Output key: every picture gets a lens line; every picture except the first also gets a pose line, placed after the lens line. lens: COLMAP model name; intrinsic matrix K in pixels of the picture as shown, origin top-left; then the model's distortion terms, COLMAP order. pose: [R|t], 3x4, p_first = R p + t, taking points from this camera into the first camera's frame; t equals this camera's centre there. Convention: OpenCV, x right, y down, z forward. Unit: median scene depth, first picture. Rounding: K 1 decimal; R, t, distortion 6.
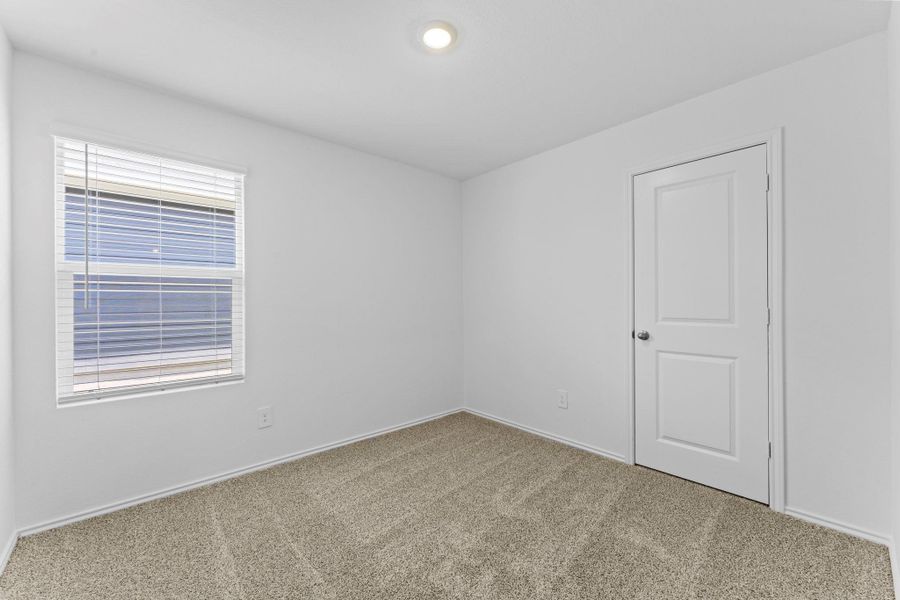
lens RADIAL K [[367.8, 0, 450.0], [0, 367.8, 300.0], [0, 0, 1]] dist [-0.001330, 0.000010]
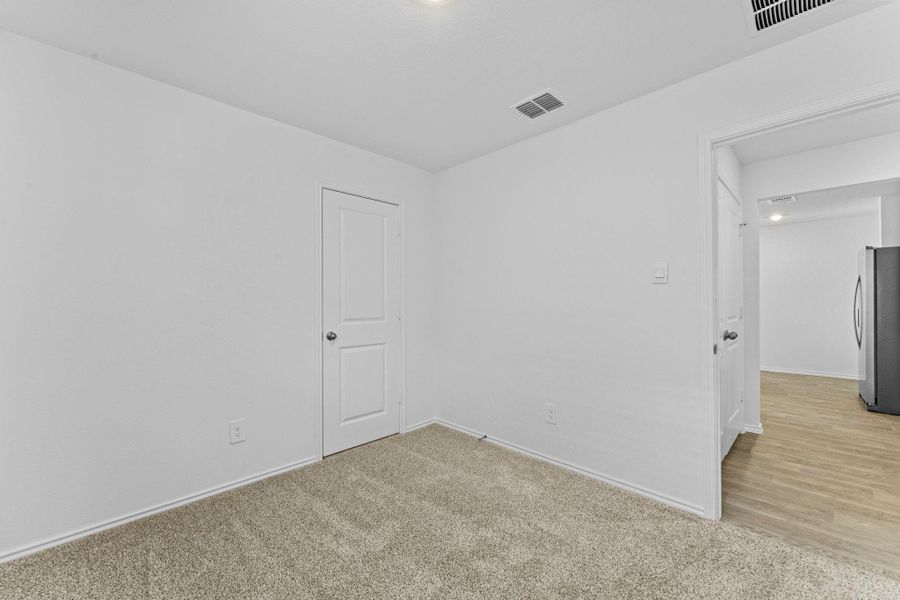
lens RADIAL K [[367.8, 0, 450.0], [0, 367.8, 300.0], [0, 0, 1]] dist [-0.001330, 0.000010]
pose [[-0.058732, 0.003533, 0.998268, -0.637334], [-0.000297, 0.999994, -0.003556, -0.008146], [-0.998274, -0.000505, -0.058731, 0.758428]]
